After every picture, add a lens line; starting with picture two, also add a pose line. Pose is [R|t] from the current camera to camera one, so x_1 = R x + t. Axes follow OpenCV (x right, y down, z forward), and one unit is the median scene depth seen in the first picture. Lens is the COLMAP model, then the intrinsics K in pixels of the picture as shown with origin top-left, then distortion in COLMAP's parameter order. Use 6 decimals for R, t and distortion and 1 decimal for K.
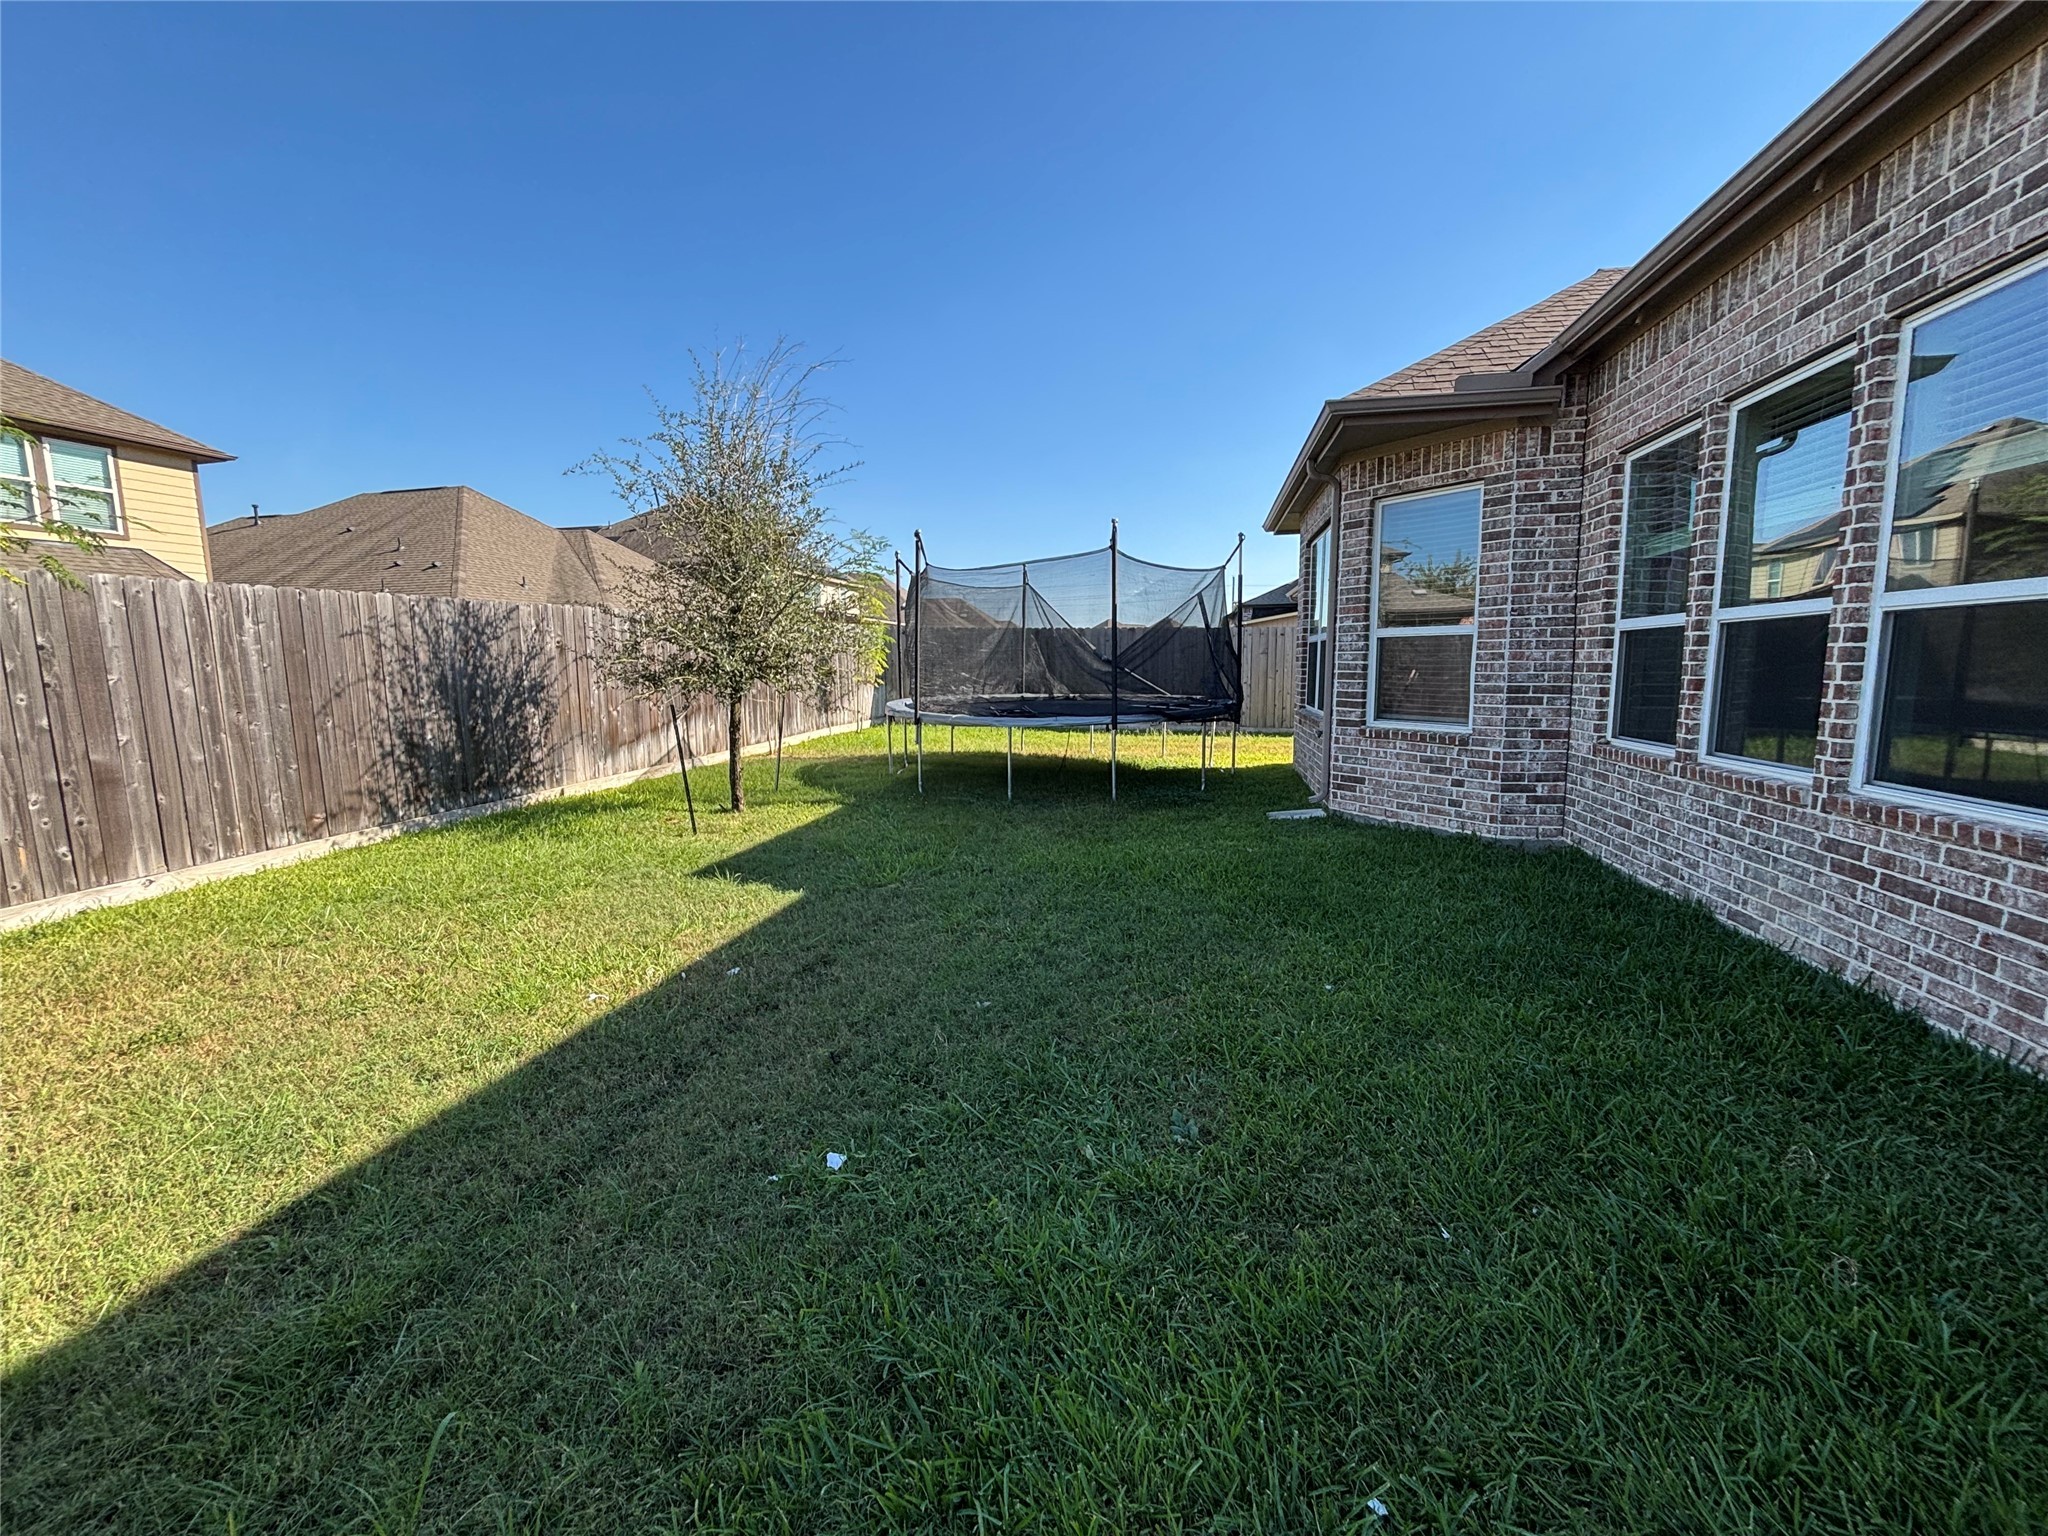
lens RADIAL K [[823.0, 0, 1021.7], [0, 823.0, 761.3], [0, 0, 1]] dist [0.004822, -0.000481]
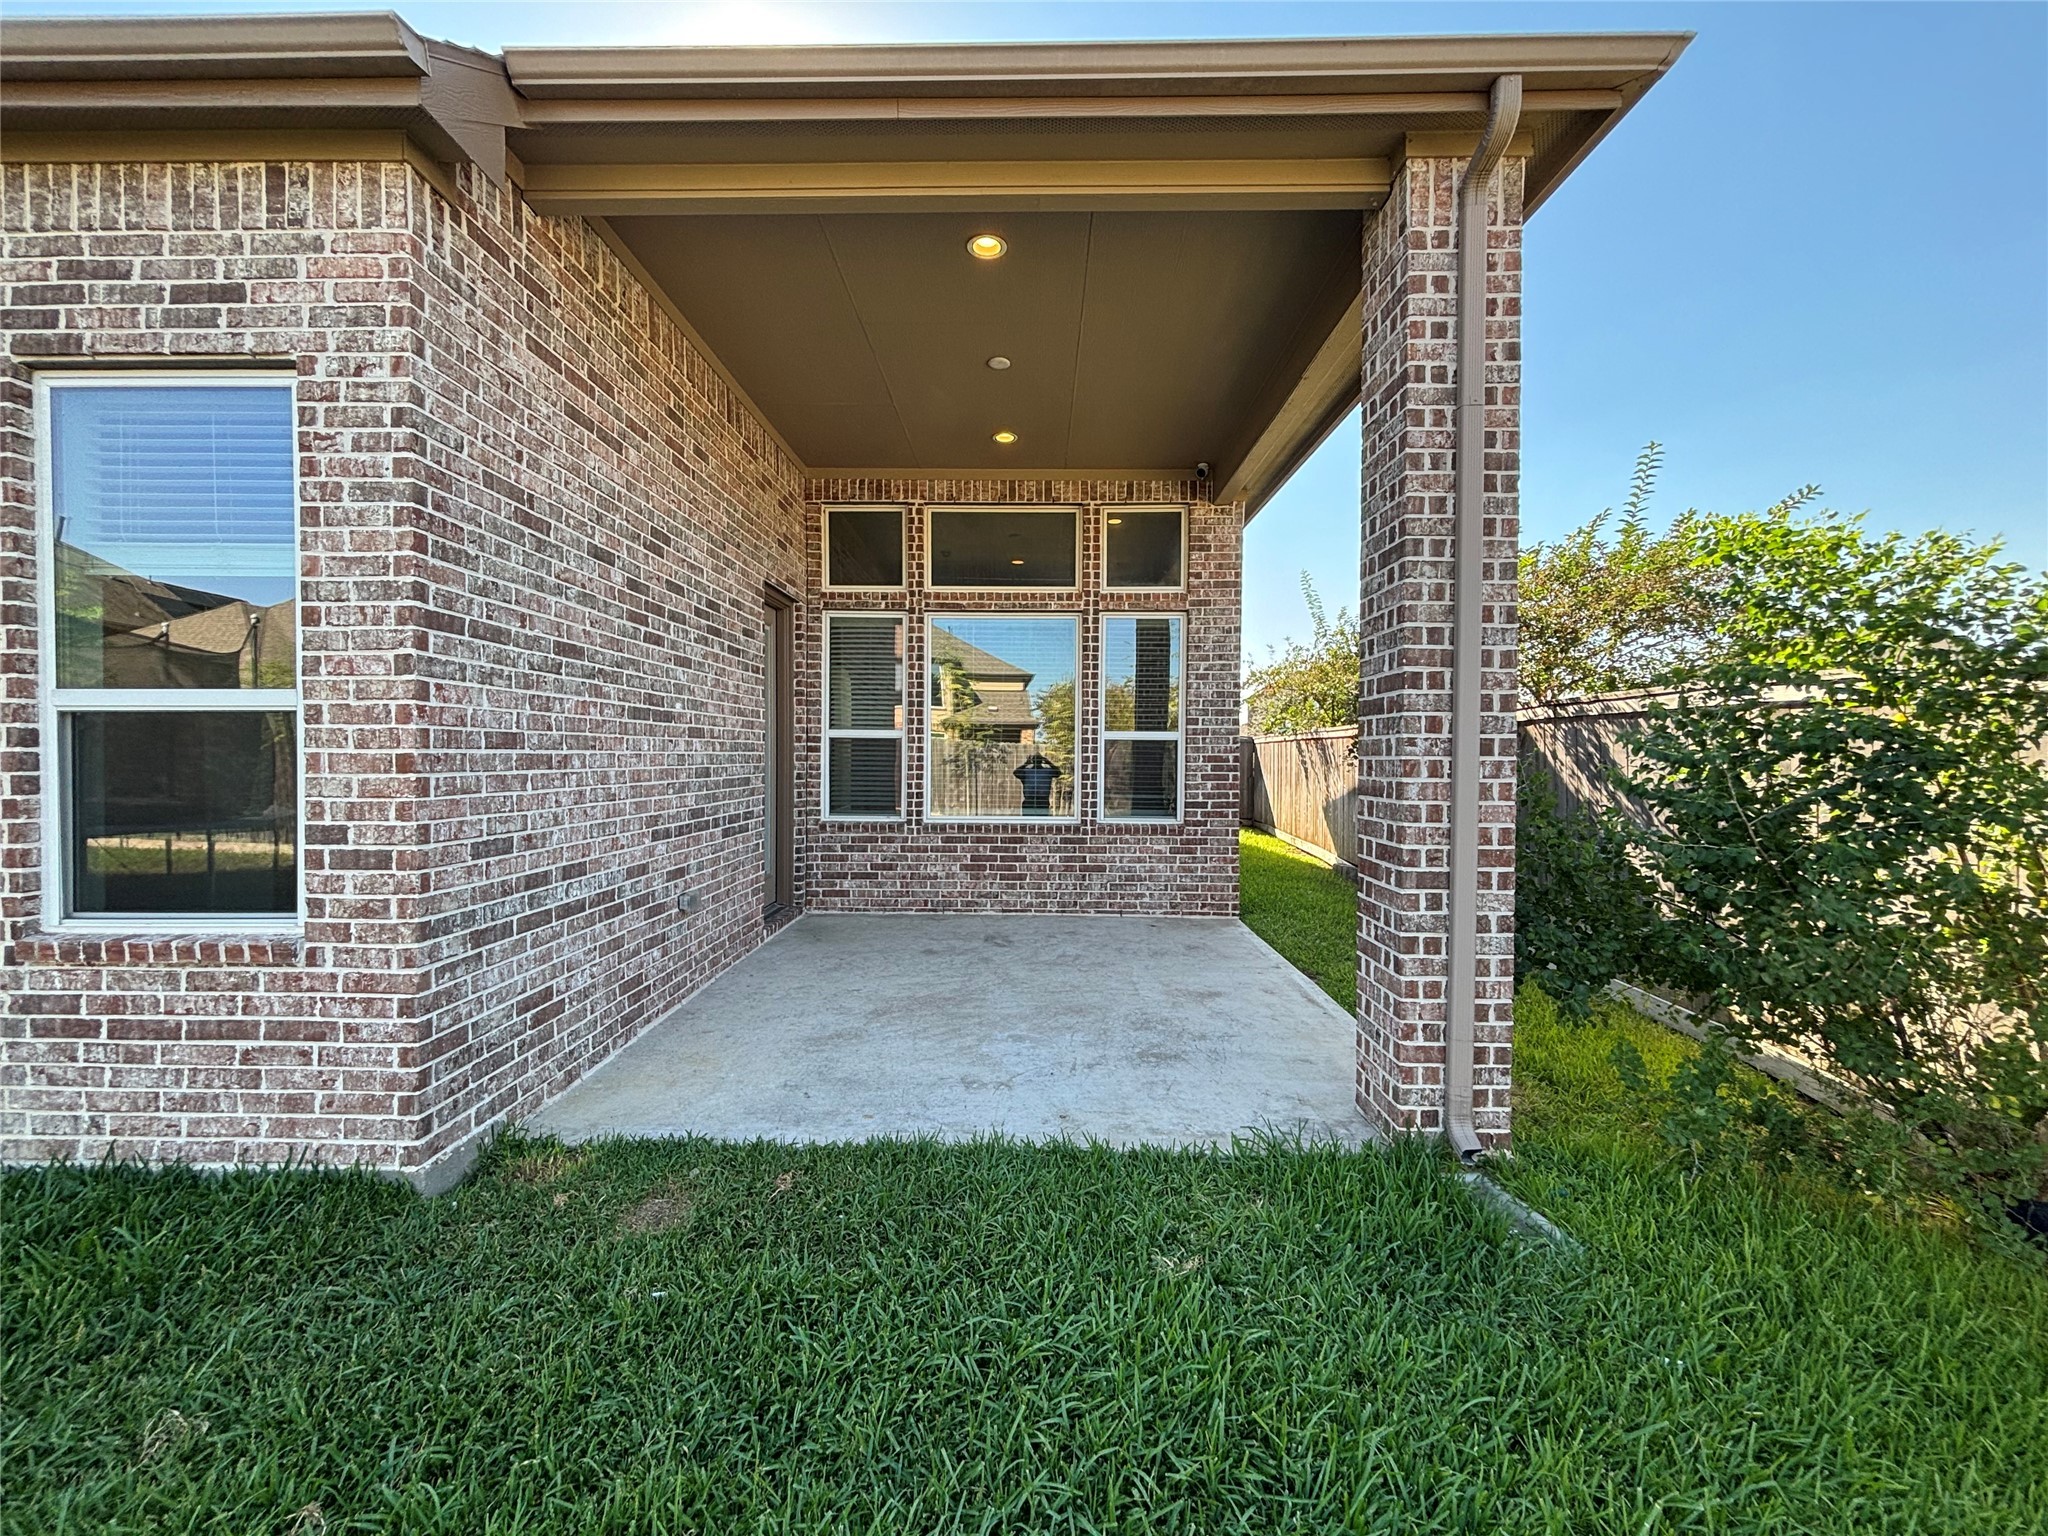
lens RADIAL K [[794.3, 0, 1023.9], [0, 794.3, 772.6], [0, 0, 1]] dist [0.025407, -0.009020]
pose [[-0.192579, -0.005017, 0.981269, 0.056898], [0.114645, 0.993024, 0.027577, -0.032928], [-0.974561, 0.117808, -0.190660, 0.230461]]
